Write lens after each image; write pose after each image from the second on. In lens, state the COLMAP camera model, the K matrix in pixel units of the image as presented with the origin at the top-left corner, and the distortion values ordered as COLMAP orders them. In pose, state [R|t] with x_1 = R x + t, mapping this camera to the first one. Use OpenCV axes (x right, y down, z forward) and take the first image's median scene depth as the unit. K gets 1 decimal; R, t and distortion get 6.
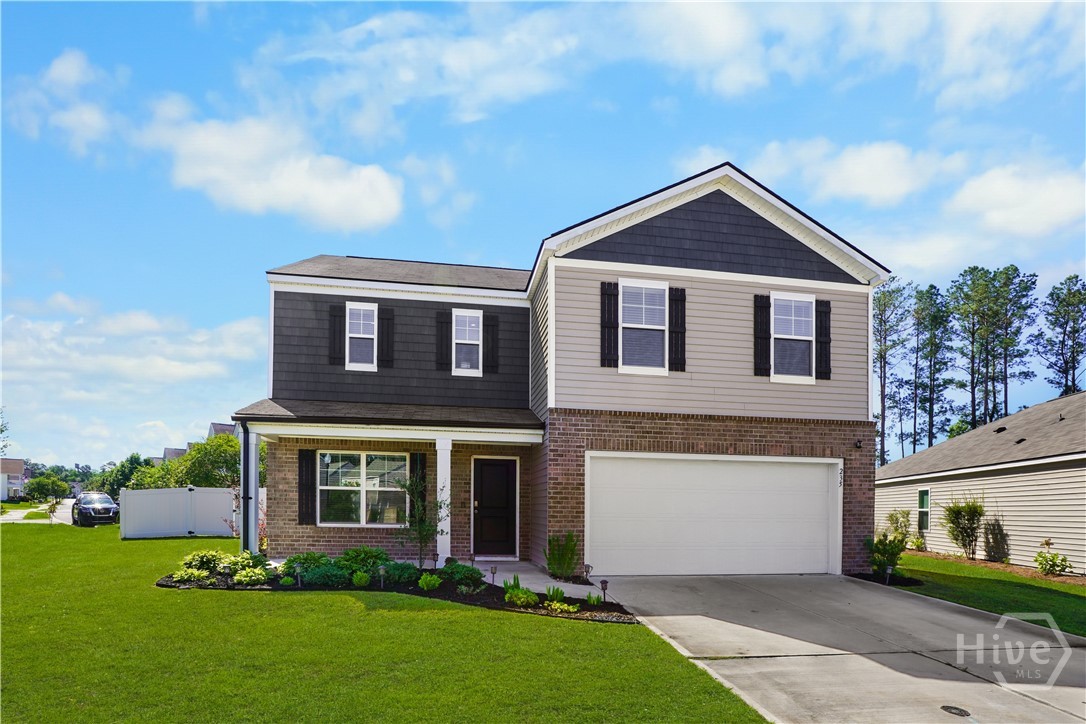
lens RADIAL K [[574.9, 0, 543.6], [0, 574.9, 417.5], [0, 0, 1]] dist [-0.072017, 0.000132]
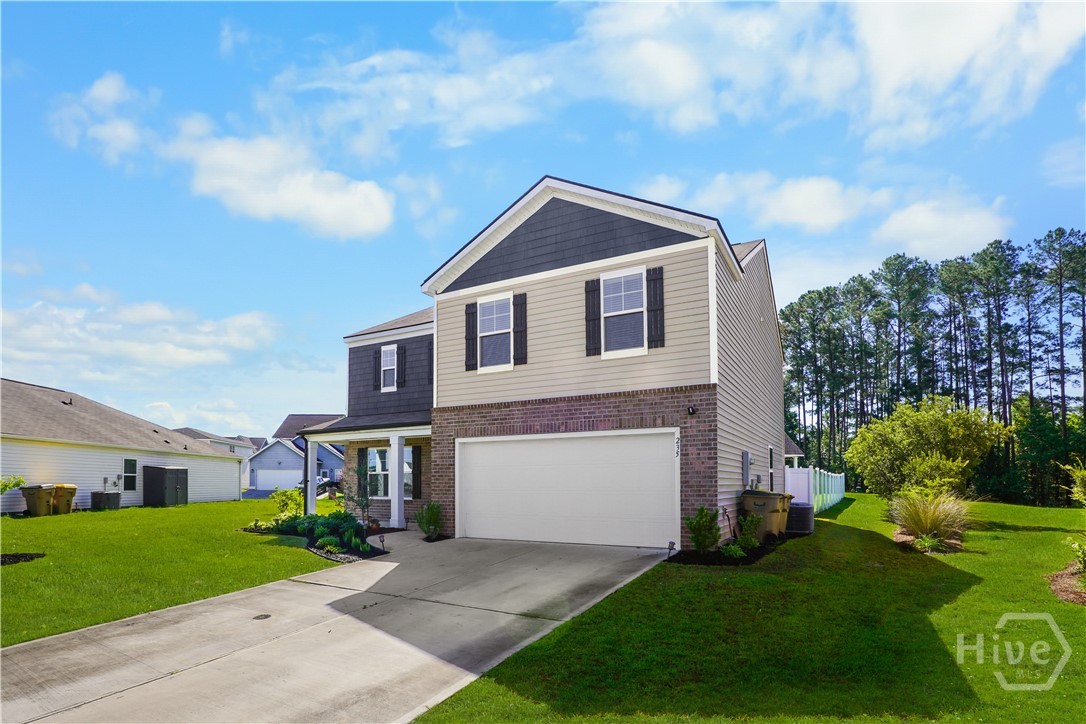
lens RADIAL K [[543.1, 0, 543.0], [0, 543.1, 362.0], [0, 0, 1]] dist [-0.064788, 0.000083]
pose [[0.799530, -0.150950, -0.581348, 0.902331], [0.109351, 0.988311, -0.106229, 0.036620], [0.590587, 0.021362, 0.806691, 0.125224]]
